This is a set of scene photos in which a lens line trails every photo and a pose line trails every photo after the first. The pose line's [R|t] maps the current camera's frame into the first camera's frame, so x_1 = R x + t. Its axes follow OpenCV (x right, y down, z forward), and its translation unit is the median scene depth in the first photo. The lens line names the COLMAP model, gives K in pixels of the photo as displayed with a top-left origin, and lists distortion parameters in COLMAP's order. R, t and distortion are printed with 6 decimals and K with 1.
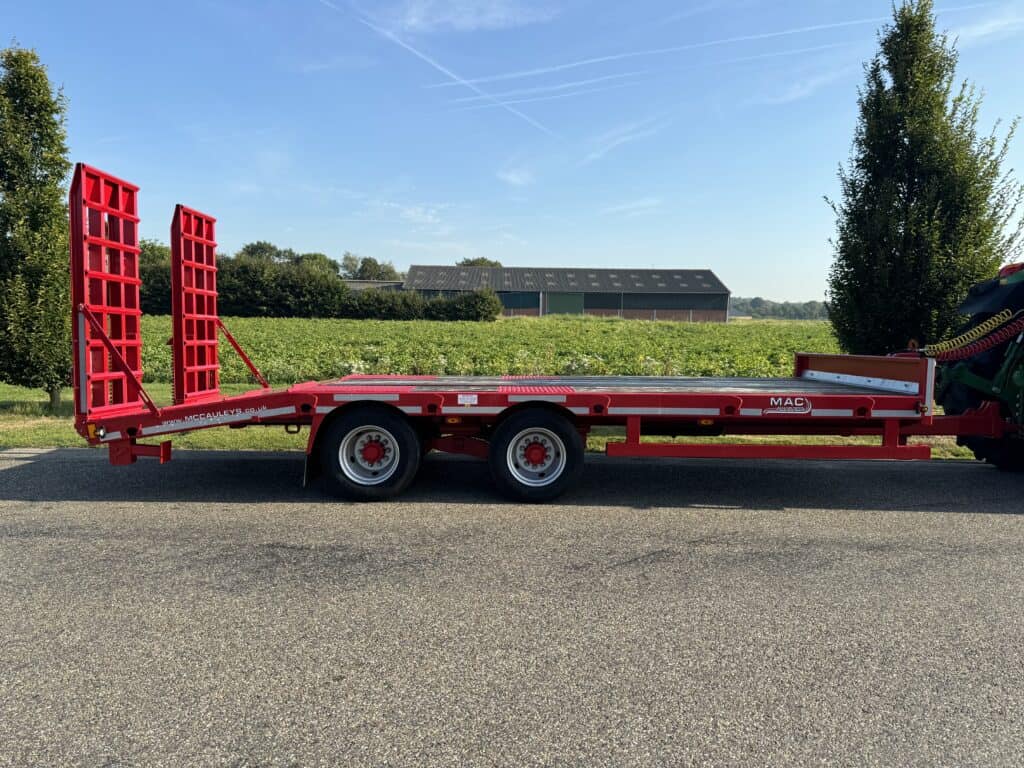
lens RADIAL K [[711.0, 0, 512.0], [0, 711.0, 384.0], [0, 0, 1]] dist [0.078988, -0.114253]
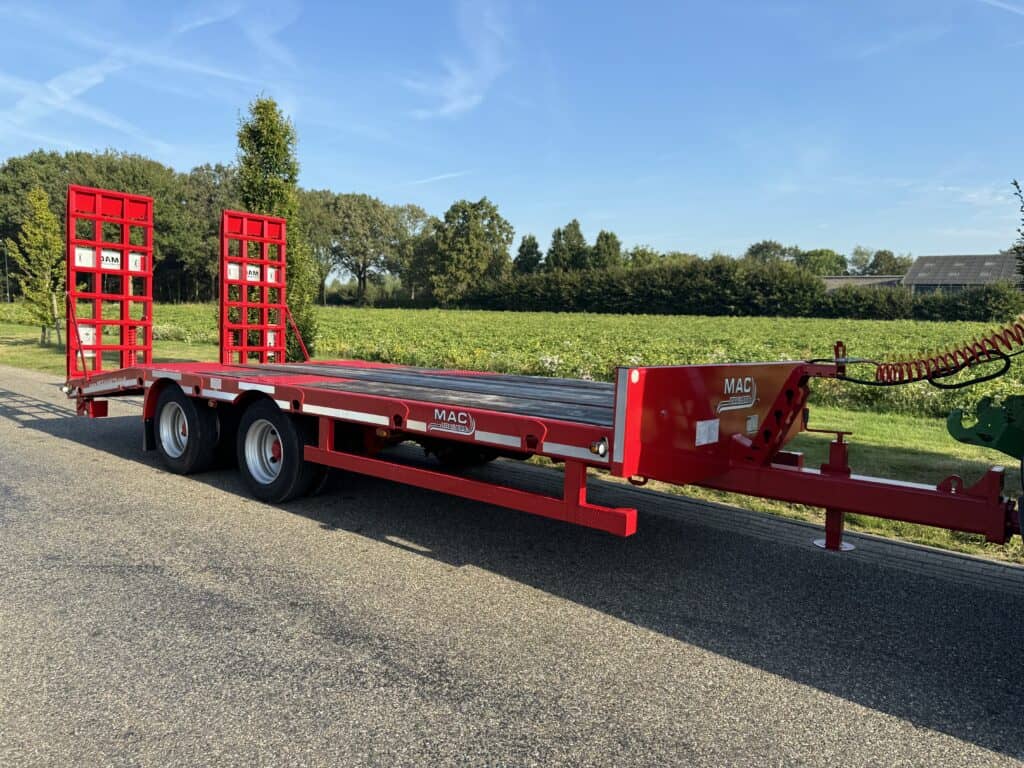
lens RADIAL K [[711.0, 0, 512.0], [0, 711.0, 384.0], [0, 0, 1]] dist [0.078988, -0.114253]
pose [[0.771403, 0.066859, -0.632825, 0.490474], [-0.066797, 0.997479, 0.023962, -0.016143], [0.632832, 0.023787, 0.773924, 0.270636]]
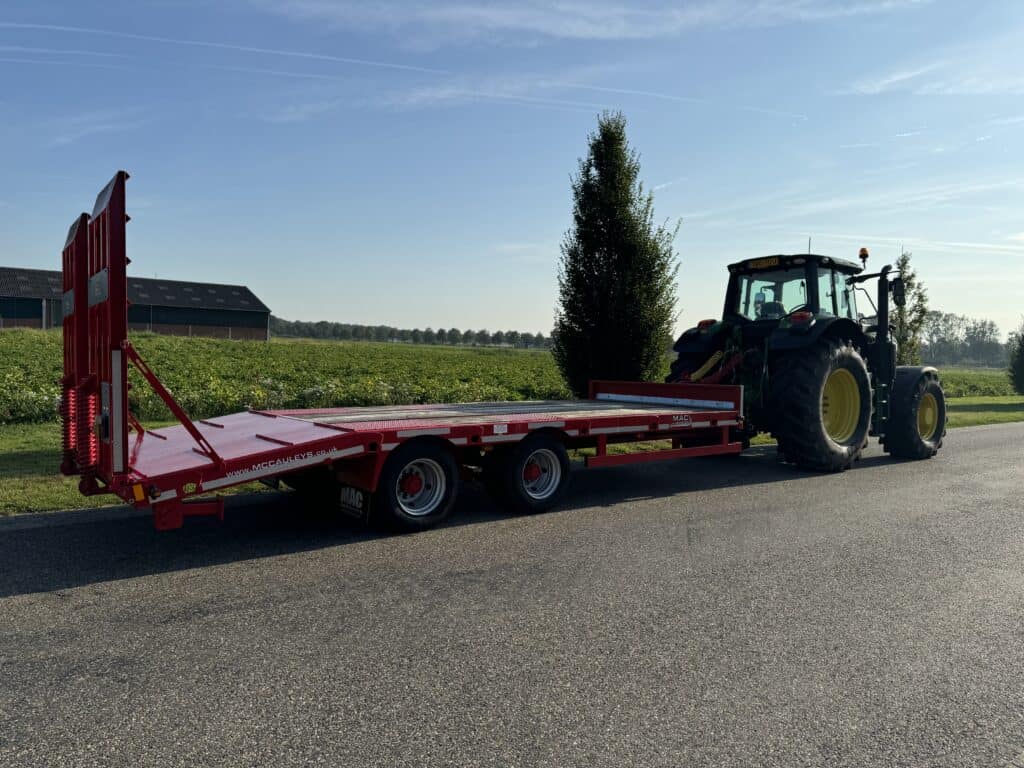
lens RADIAL K [[711.0, 0, 512.0], [0, 711.0, 384.0], [0, 0, 1]] dist [0.078988, -0.114253]
pose [[0.796287, -0.018009, 0.604652, -0.410477], [0.032606, 0.999381, -0.013173, -0.019520], [-0.604040, 0.030205, 0.796381, 0.039250]]
